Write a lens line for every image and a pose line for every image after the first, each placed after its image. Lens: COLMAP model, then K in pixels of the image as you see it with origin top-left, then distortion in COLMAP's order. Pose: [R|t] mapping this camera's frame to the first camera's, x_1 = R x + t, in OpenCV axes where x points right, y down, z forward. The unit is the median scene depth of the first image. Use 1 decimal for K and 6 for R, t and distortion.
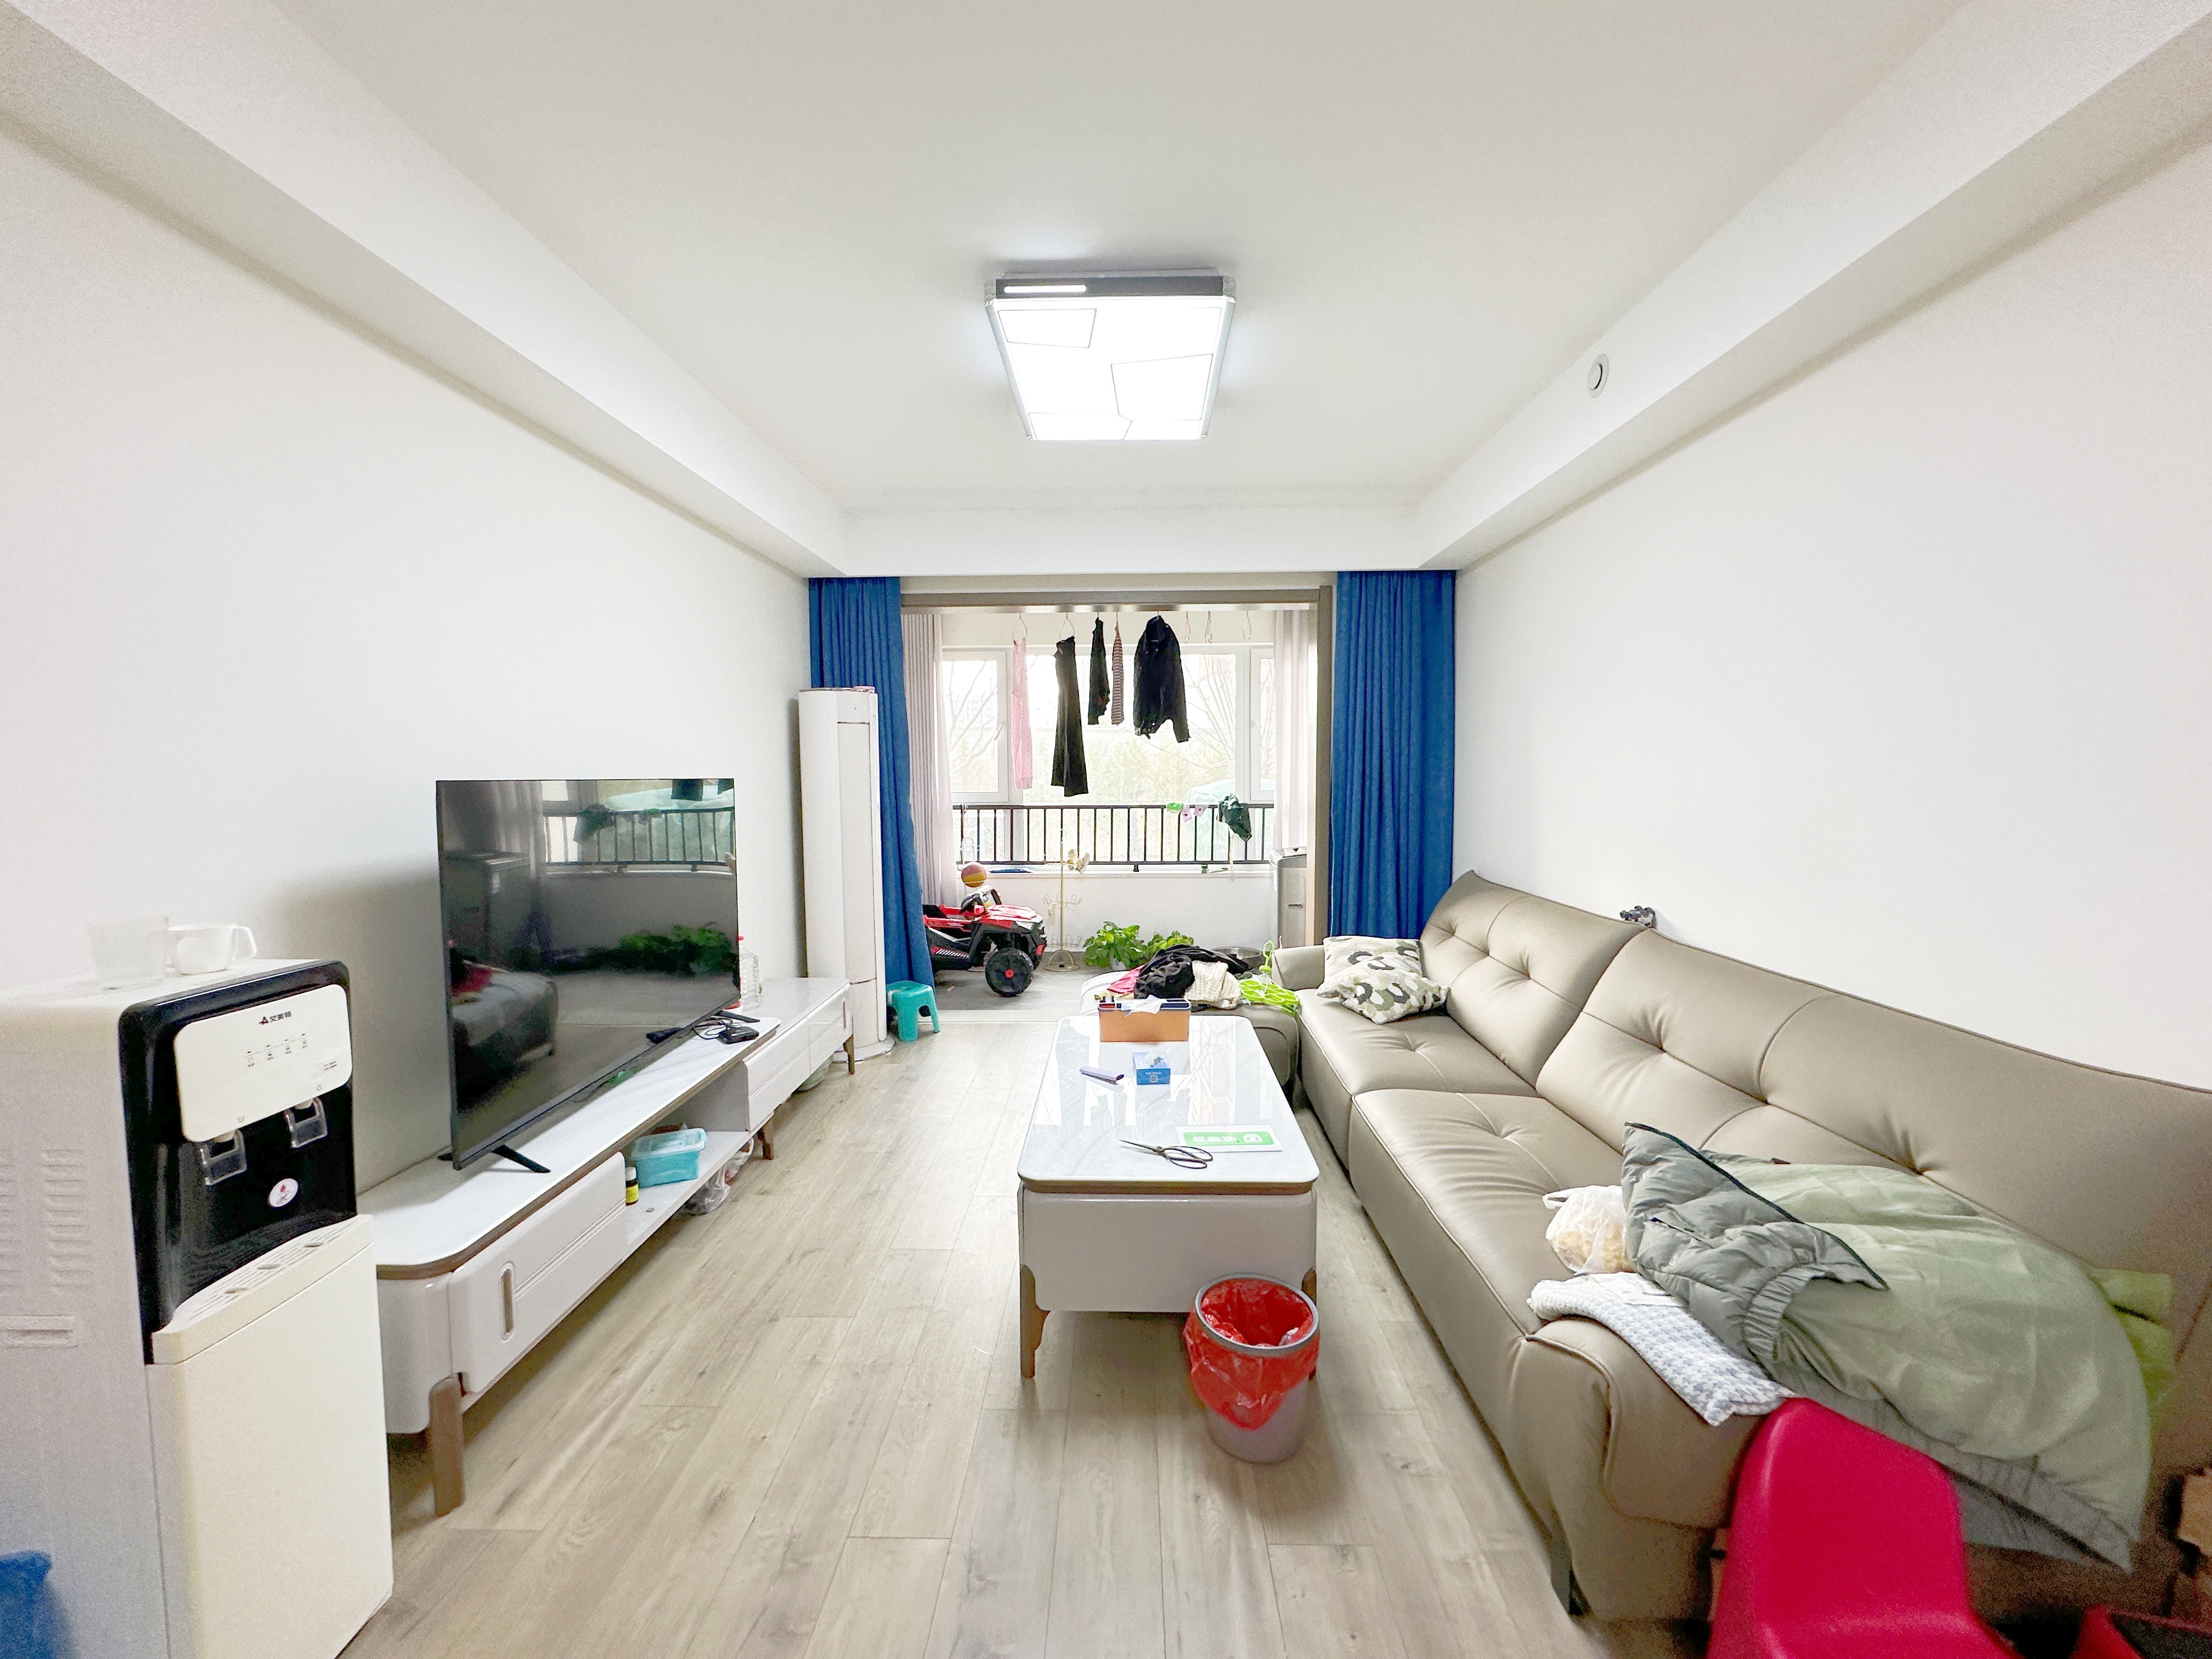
lens RADIAL K [[885.7, 0, 1108.7], [0, 885.7, 829.9], [0, 0, 1]] dist [-0.000266, 0.000043]
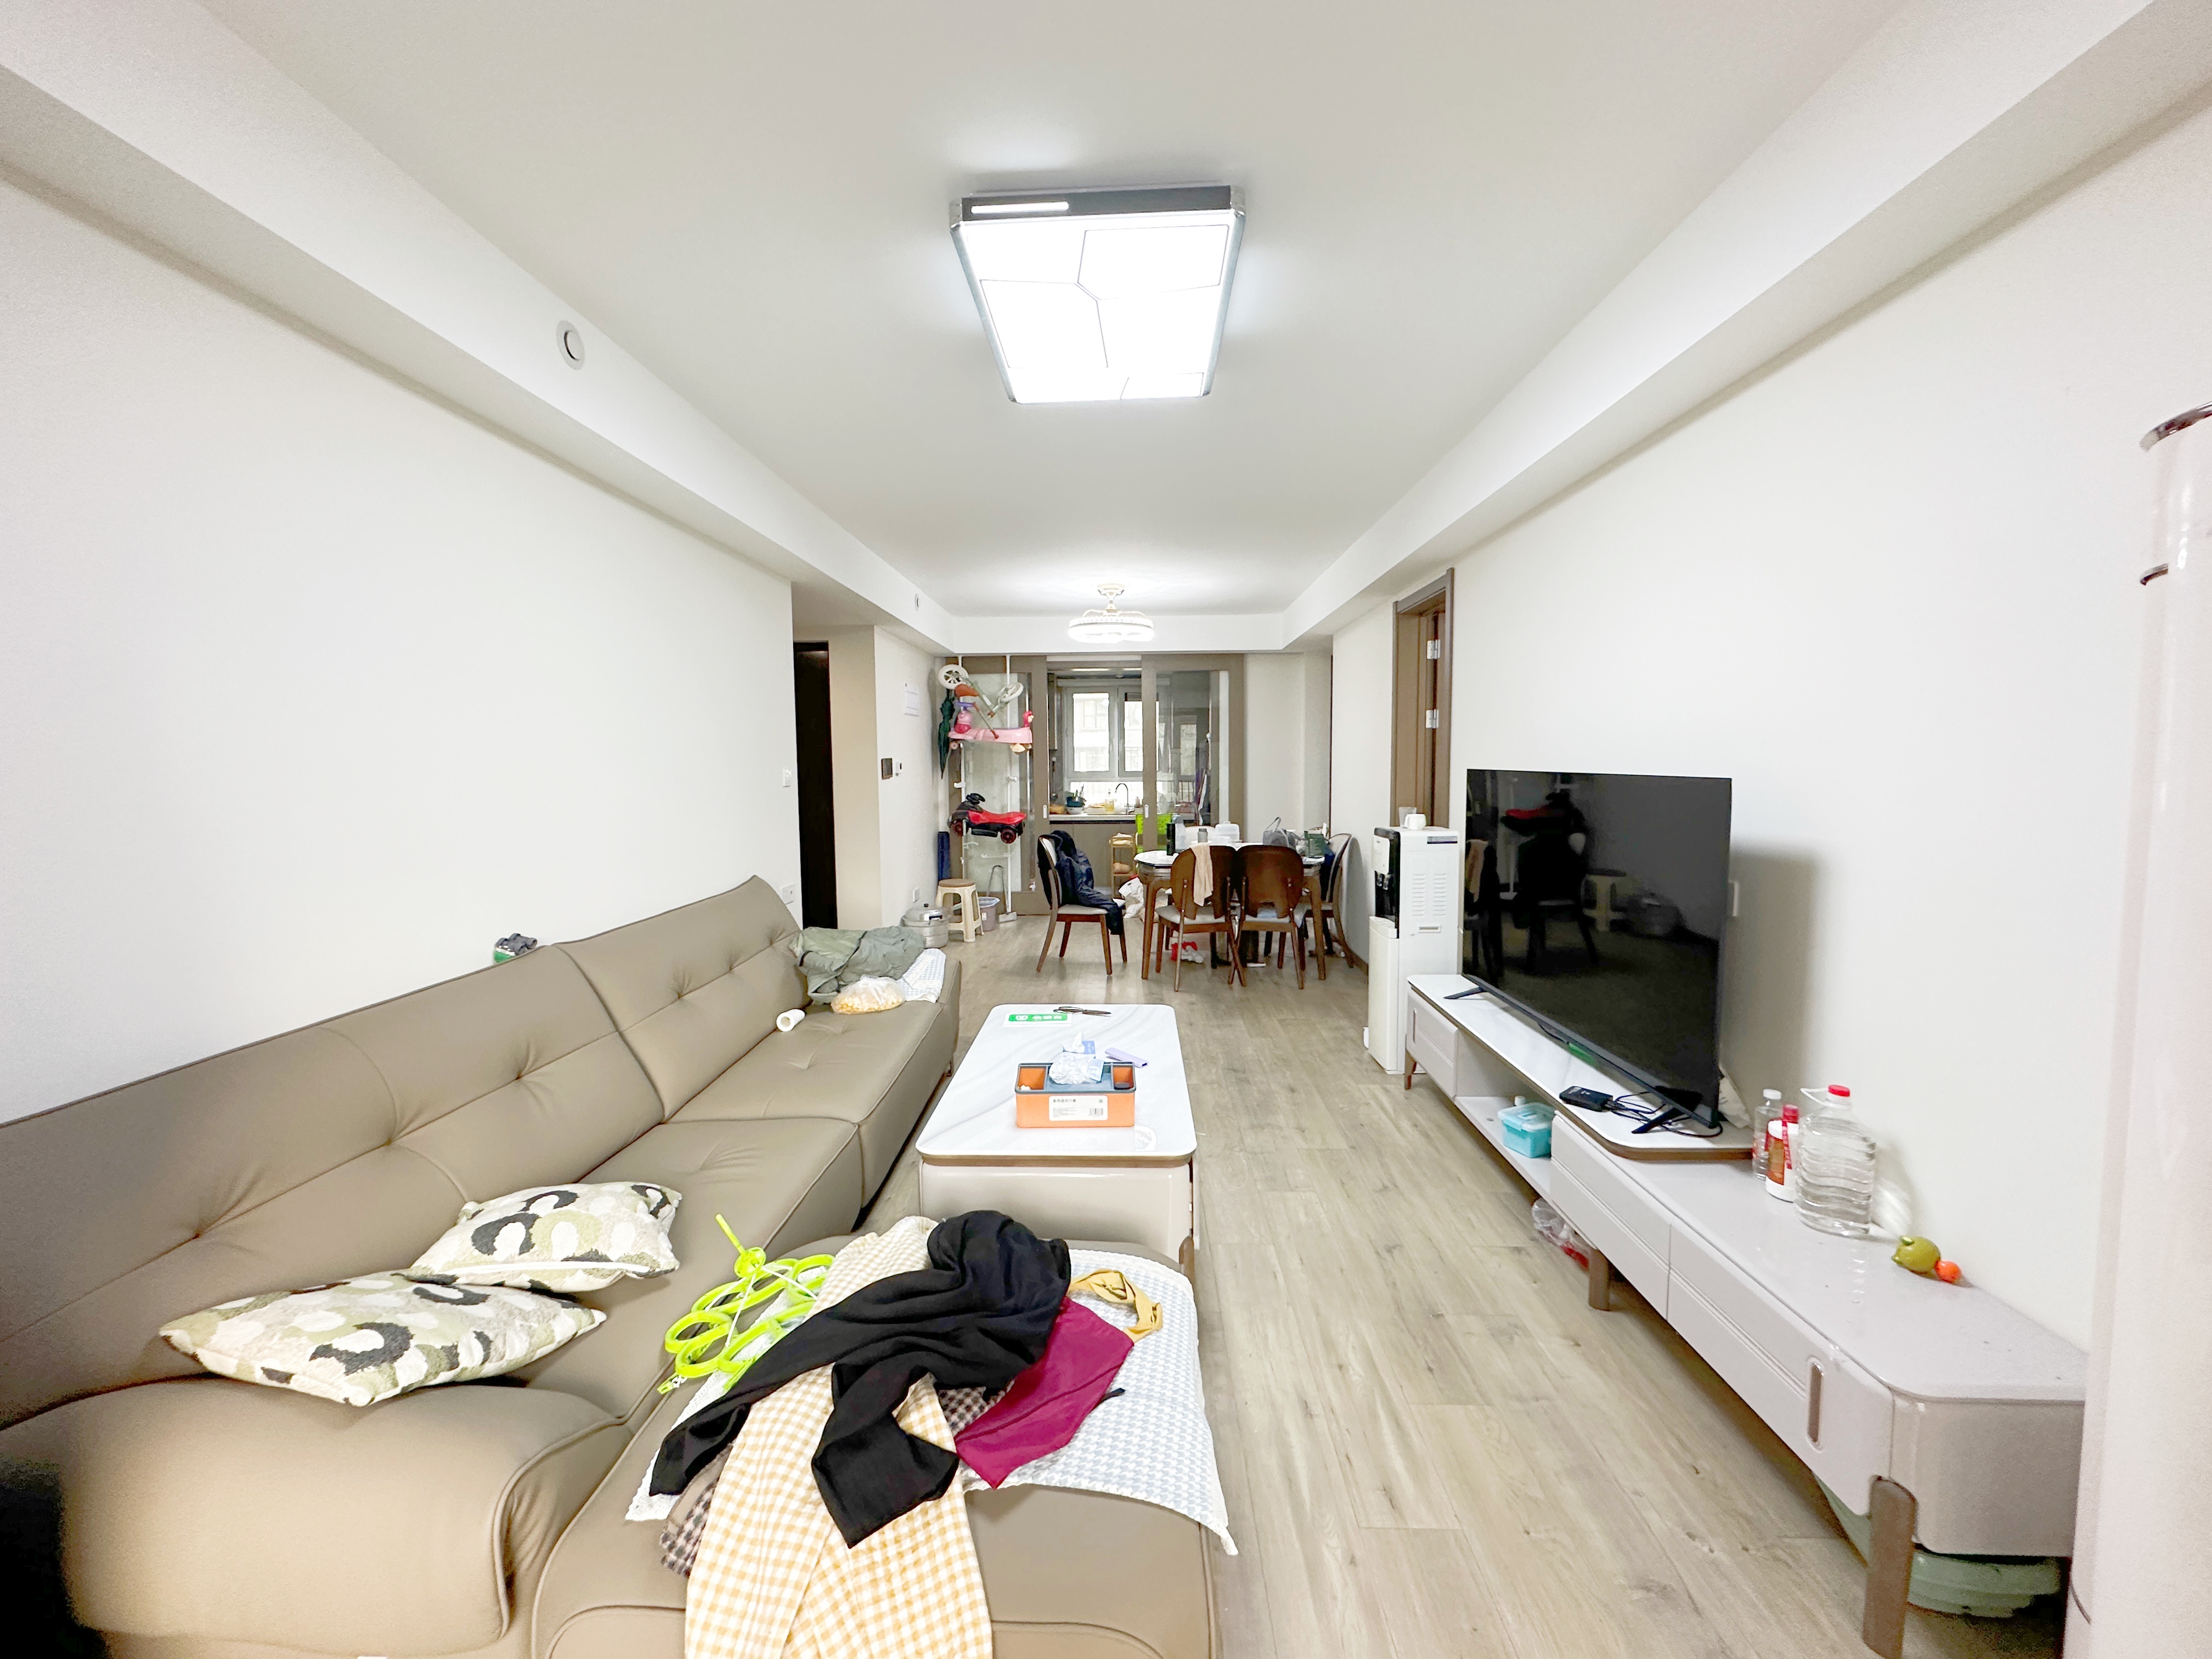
lens RADIAL K [[885.7, 0, 1101.9], [0, 885.7, 833.7], [0, 0, 1]] dist [-0.000266, 0.000043]
pose [[-0.999859, 0.011871, 0.011879, 0.004973], [0.013434, 0.989834, 0.141590, -0.124756], [-0.010077, 0.141730, -0.989854, 1.813396]]
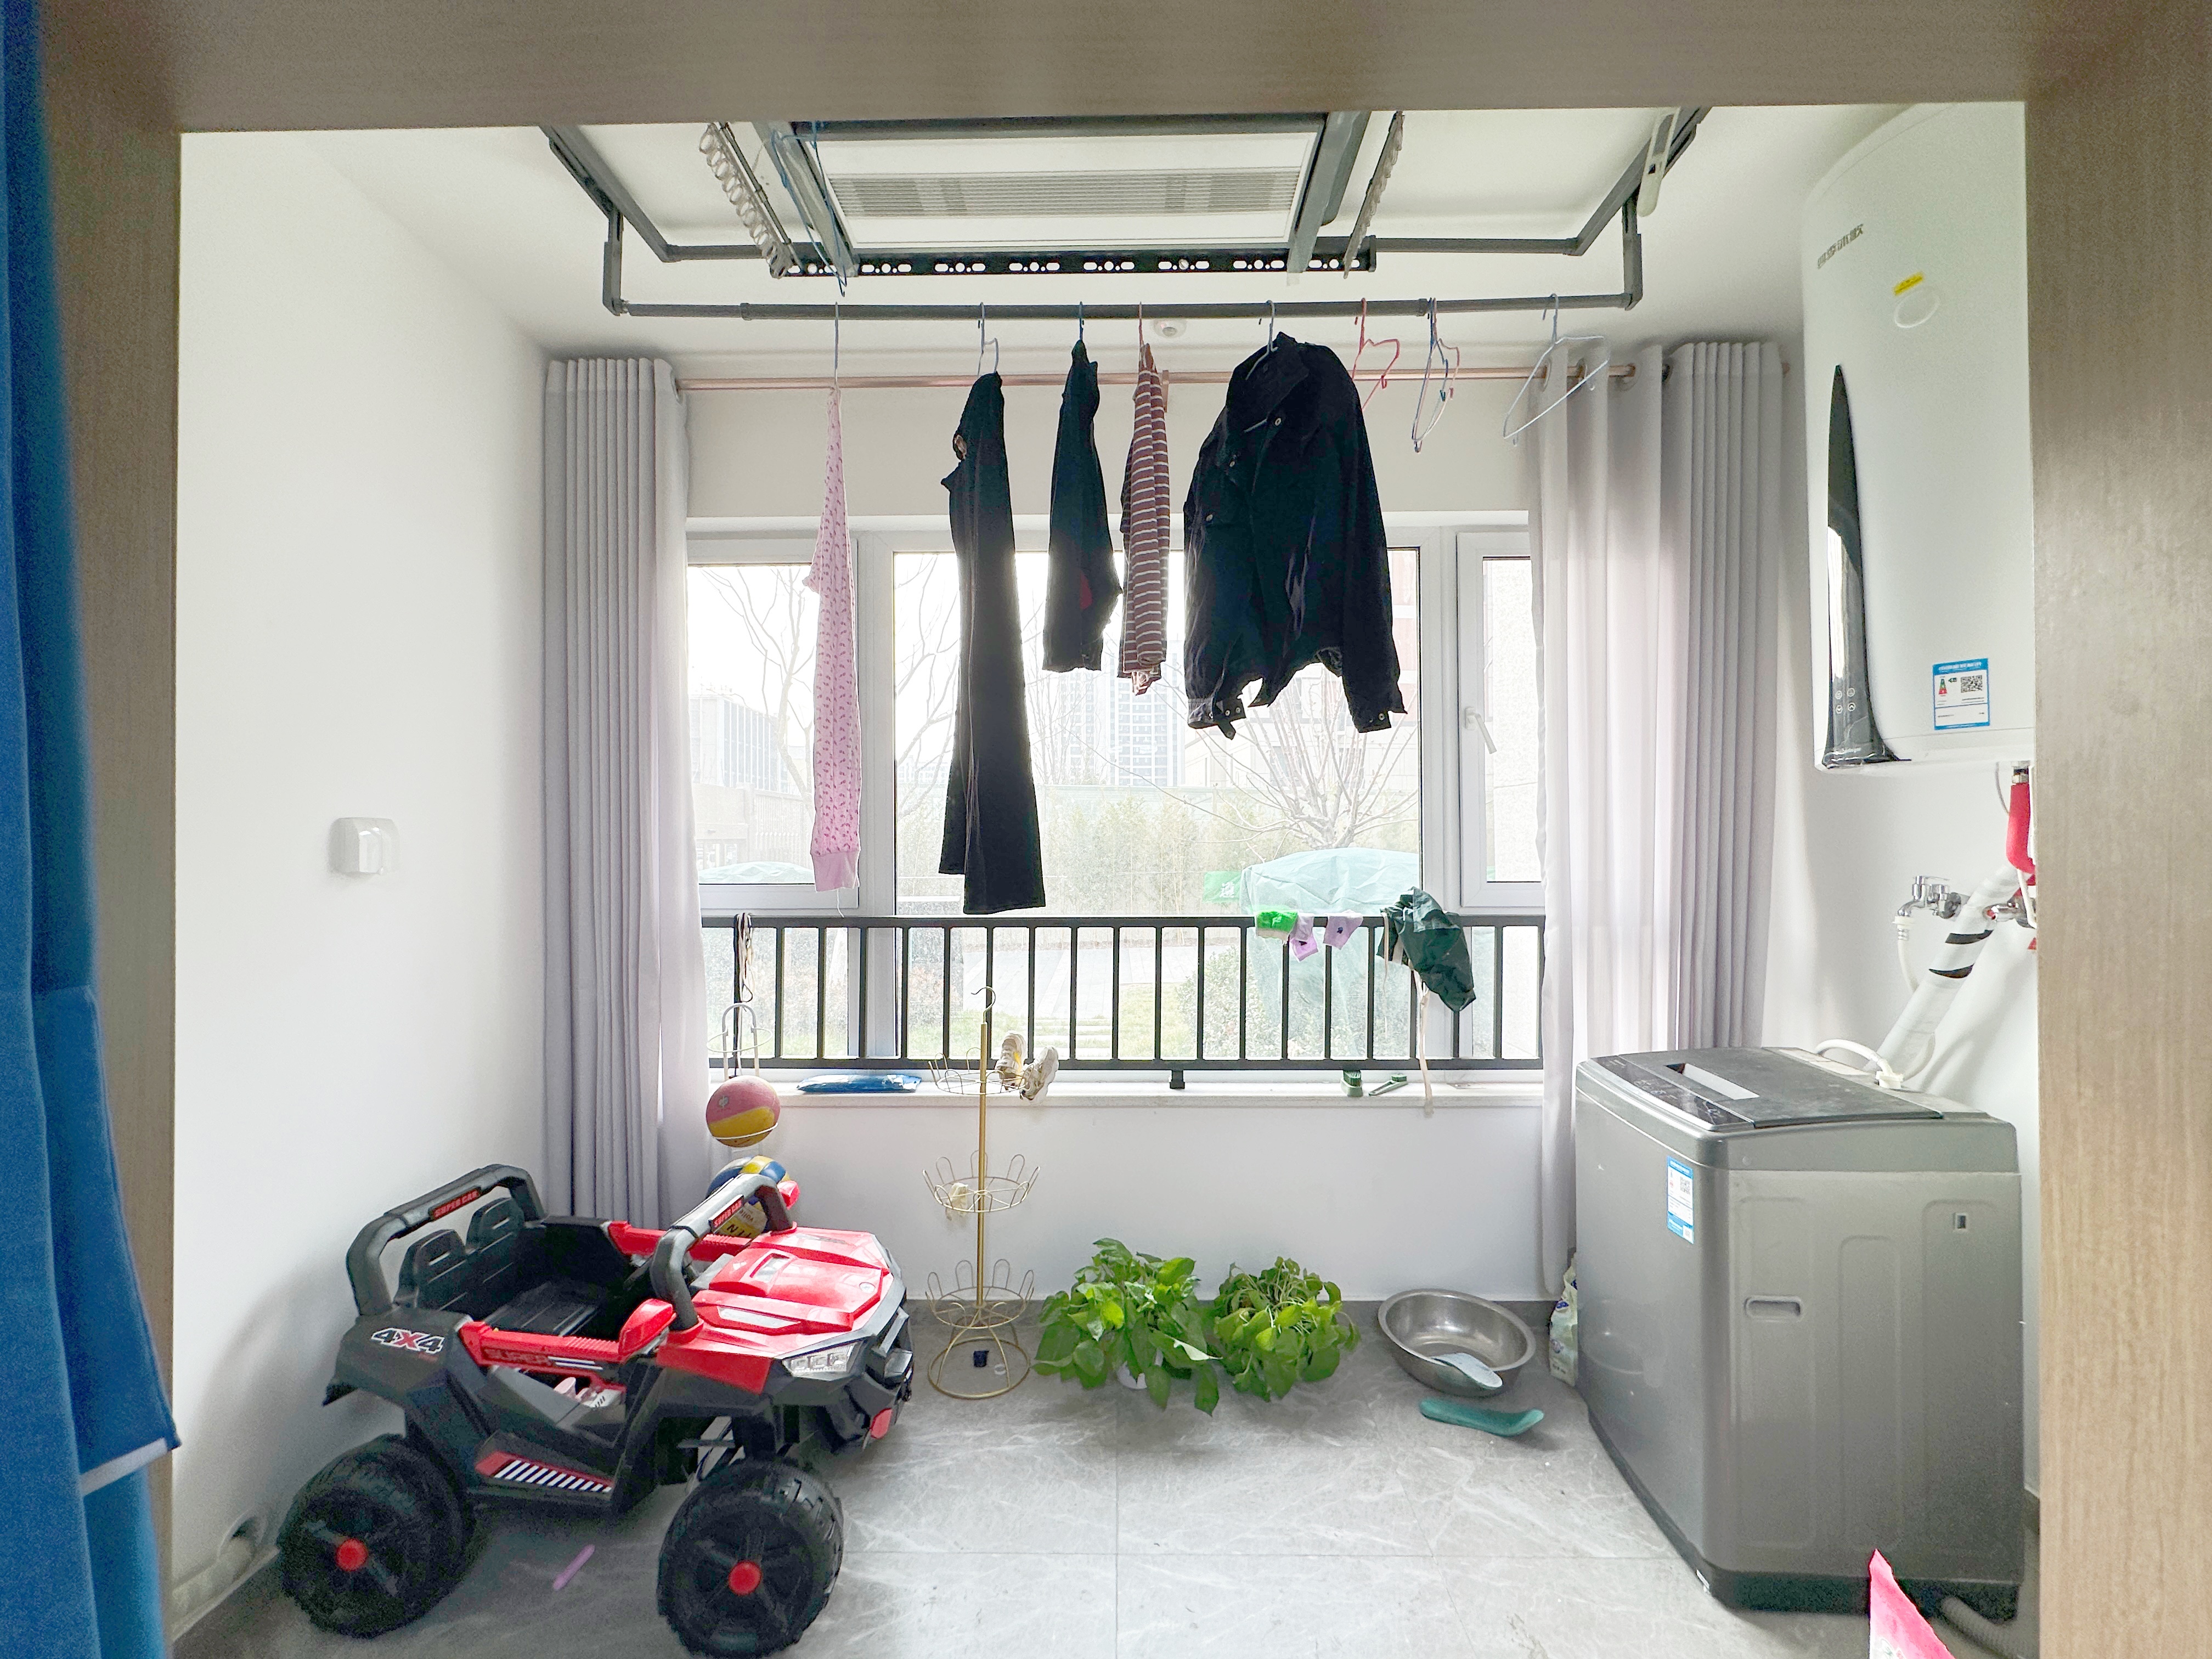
lens RADIAL K [[885.7, 0, 1104.1], [0, 885.7, 835.9], [0, 0, 1]] dist [-0.000266, 0.000043]
pose [[0.999980, 0.004022, 0.004967, -0.004119], [-0.003699, 0.997985, -0.063335, -0.039461], [-0.005212, 0.063316, 0.997980, 0.603347]]
